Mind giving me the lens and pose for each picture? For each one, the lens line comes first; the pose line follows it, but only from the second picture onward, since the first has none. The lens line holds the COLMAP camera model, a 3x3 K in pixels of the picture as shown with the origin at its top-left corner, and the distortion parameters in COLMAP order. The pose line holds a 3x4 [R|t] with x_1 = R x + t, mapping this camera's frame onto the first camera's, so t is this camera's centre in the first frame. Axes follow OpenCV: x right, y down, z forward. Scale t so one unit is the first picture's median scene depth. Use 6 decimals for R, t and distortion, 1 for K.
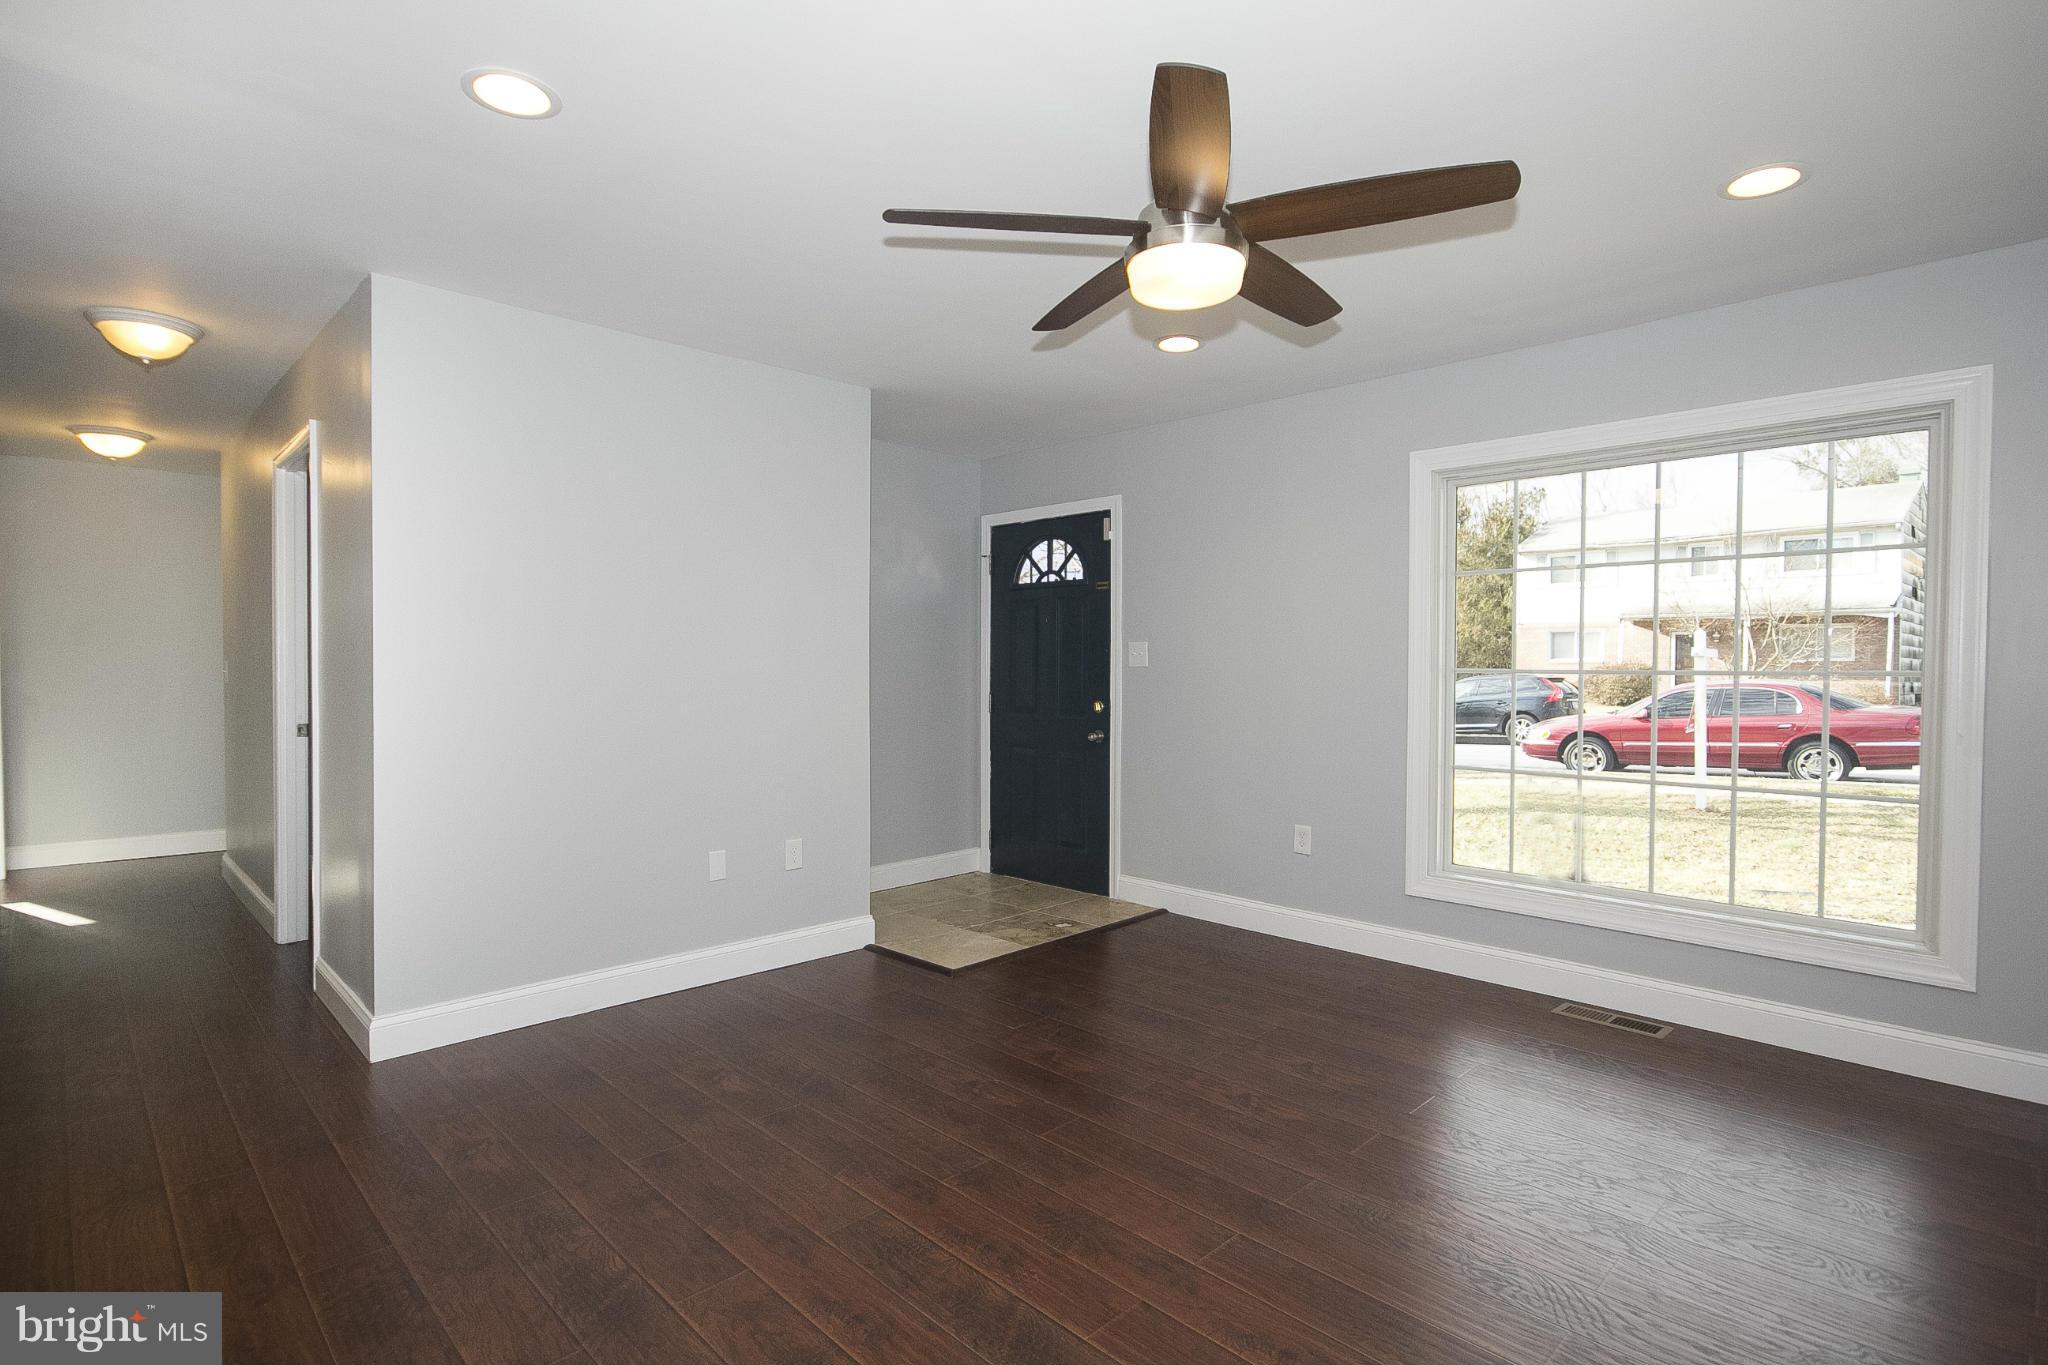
lens RADIAL K [[1036.0, 0, 1014.9], [0, 1036.0, 676.9], [0, 0, 1]] dist [0.002687, 0.001761]
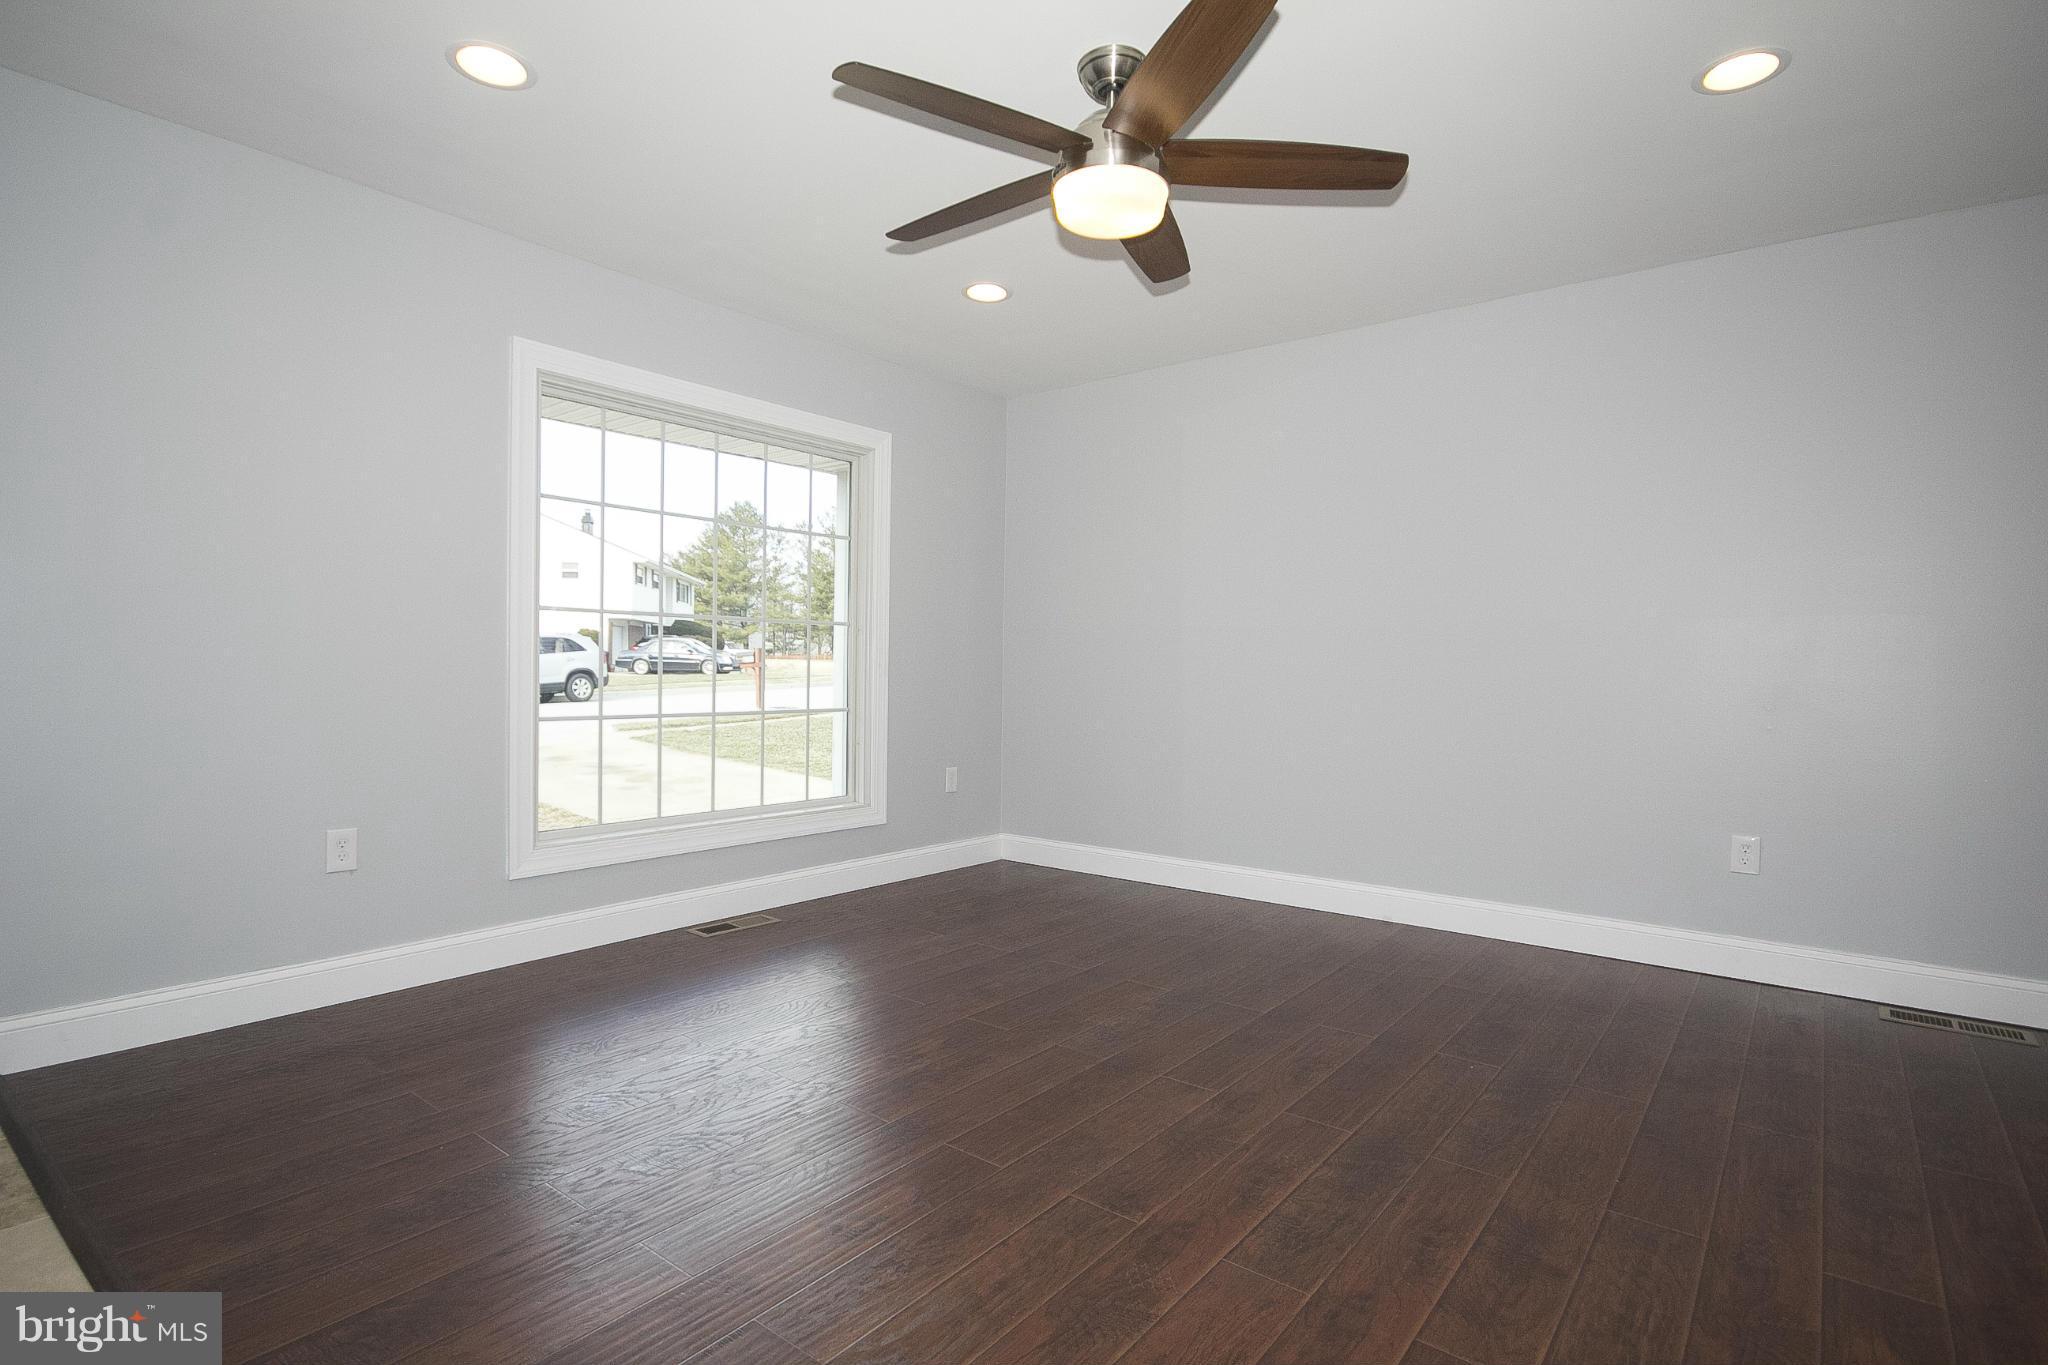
lens RADIAL K [[1036.0, 0, 1014.9], [0, 1036.0, 676.9], [0, 0, 1]] dist [0.002687, 0.001761]
pose [[-0.156974, -0.011541, 0.987535, -0.587560], [-0.006325, 0.999923, 0.010681, 0.042825], [-0.987582, -0.004569, -0.157035, 0.860171]]
